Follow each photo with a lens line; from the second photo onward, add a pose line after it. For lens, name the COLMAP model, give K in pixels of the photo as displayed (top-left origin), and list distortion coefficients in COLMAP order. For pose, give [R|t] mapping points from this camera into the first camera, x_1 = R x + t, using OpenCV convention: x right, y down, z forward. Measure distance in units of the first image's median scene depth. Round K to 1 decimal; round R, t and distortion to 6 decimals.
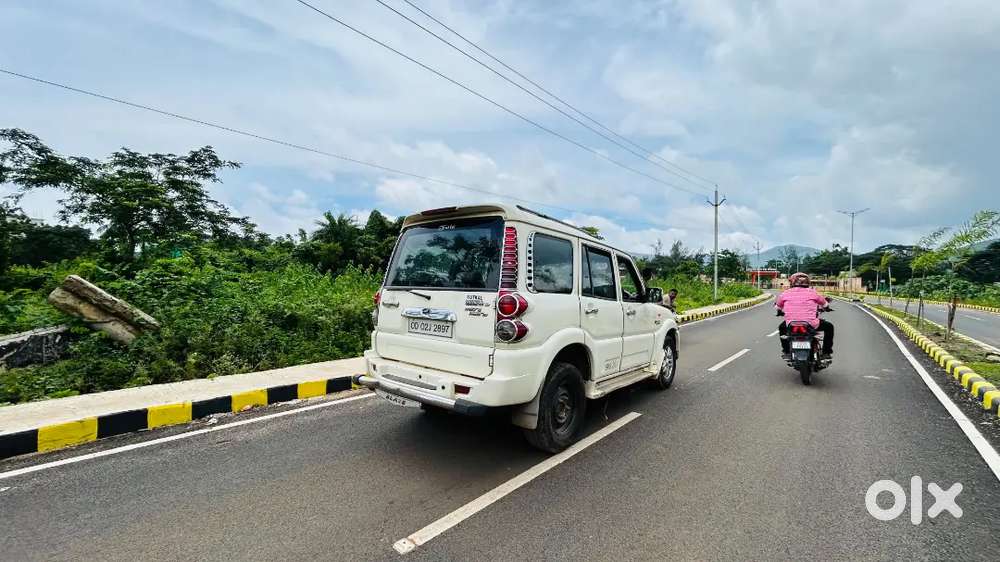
lens RADIAL K [[405.8, 0, 500.0], [0, 405.8, 281.0], [0, 0, 1]] dist [-0.008051, 0.000265]
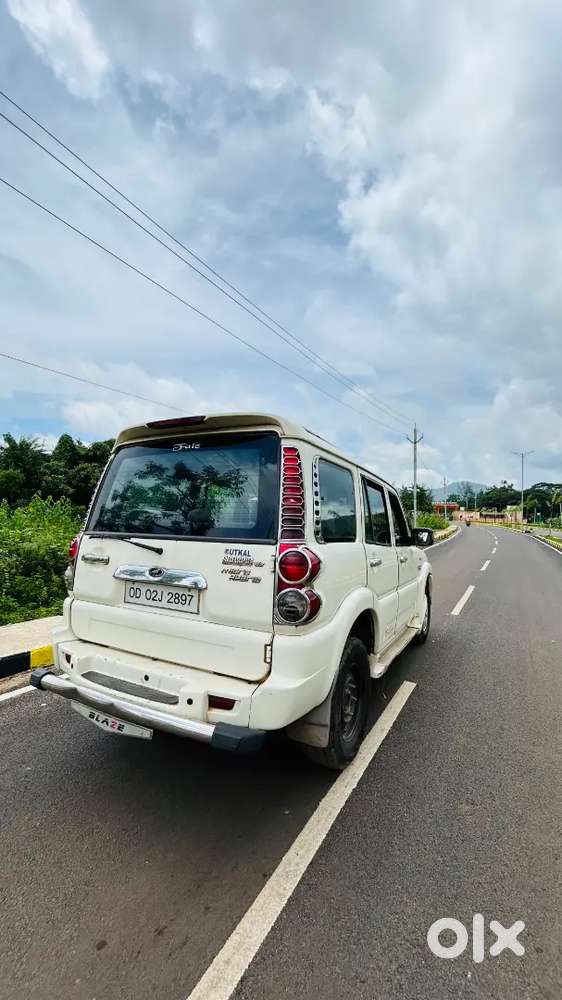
lens RADIAL K [[405.8, 0, 281.6], [0, 405.8, 498.1], [0, 0, 1]] dist [-0.008051, 0.000265]
pose [[0.980848, 0.010862, 0.194472, -0.113201], [-0.003867, 0.999333, -0.036312, -0.022366], [-0.194737, 0.034865, 0.980236, 0.319996]]
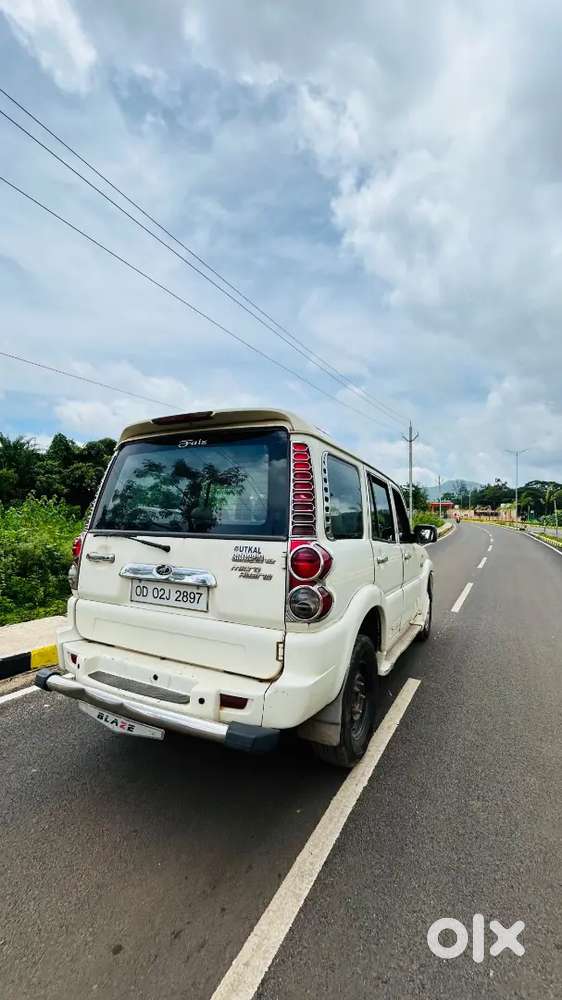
lens RADIAL K [[405.8, 0, 281.0], [0, 405.8, 500.0], [0, 0, 1]] dist [-0.005623, -0.000081]
pose [[0.978700, 0.004624, 0.205245, -0.133958], [0.001396, 0.999573, -0.029176, -0.018279], [-0.205293, 0.028841, 0.978276, 0.332868]]
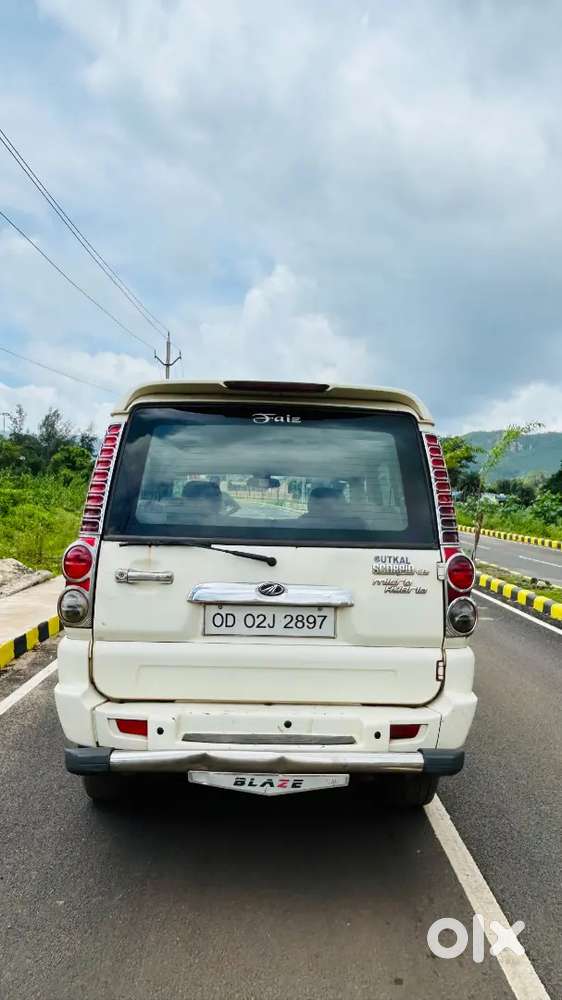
lens RADIAL K [[728.0, 0, 277.7], [0, 728.0, 496.0], [0, 0, 1]] dist [0.006872, -0.000163]
pose [[0.748931, 0.007396, 0.662607, -0.777372], [-0.023725, 0.999596, 0.015657, -0.054013], [-0.662224, -0.027446, 0.748803, 0.343438]]
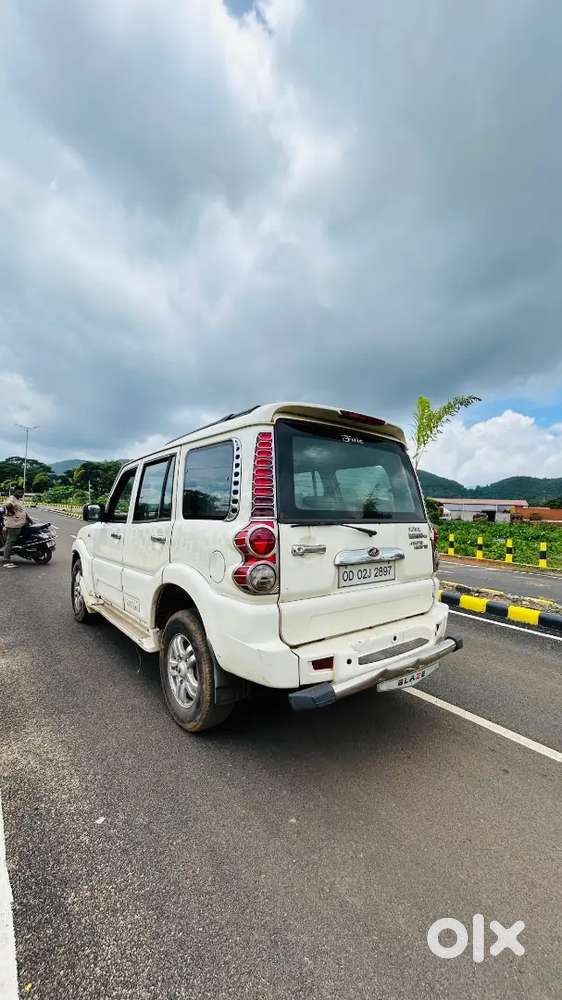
lens RADIAL K [[405.8, 0, 281.6], [0, 405.8, 498.1], [0, 0, 1]] dist [-0.008051, 0.000265]
pose [[0.206437, 0.006657, 0.978437, -0.964362], [-0.037631, 0.999291, 0.001141, -0.019373], [-0.977736, -0.037055, 0.206541, 1.036098]]
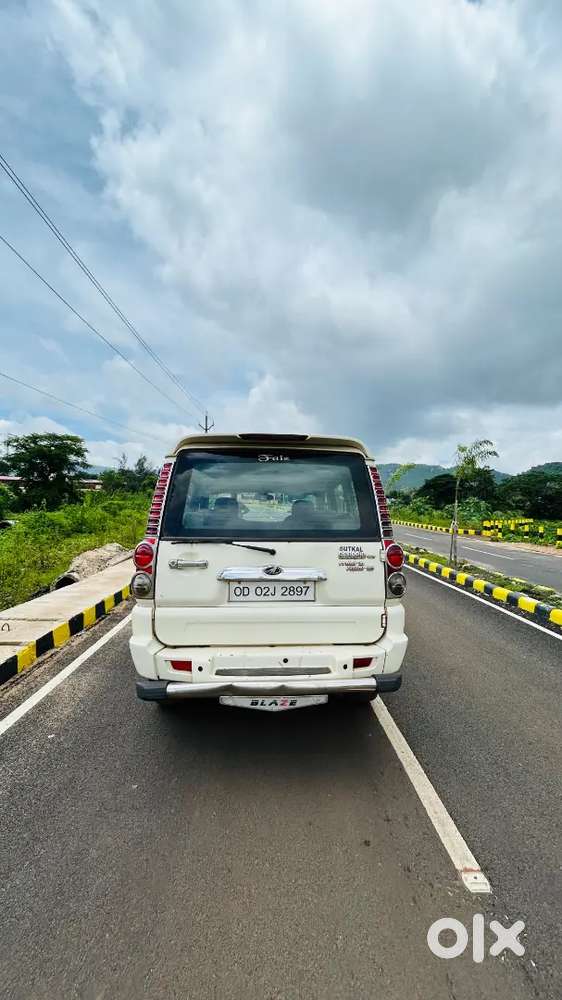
lens RADIAL K [[404.6, 0, 281.0], [0, 404.6, 501.2], [0, 0, 1]] dist [0.000058, -0.003226]
pose [[0.729512, -0.004819, 0.683951, -0.692914], [-0.006463, 0.999882, 0.013938, -0.064992], [-0.683937, -0.014588, 0.729395, 0.457431]]
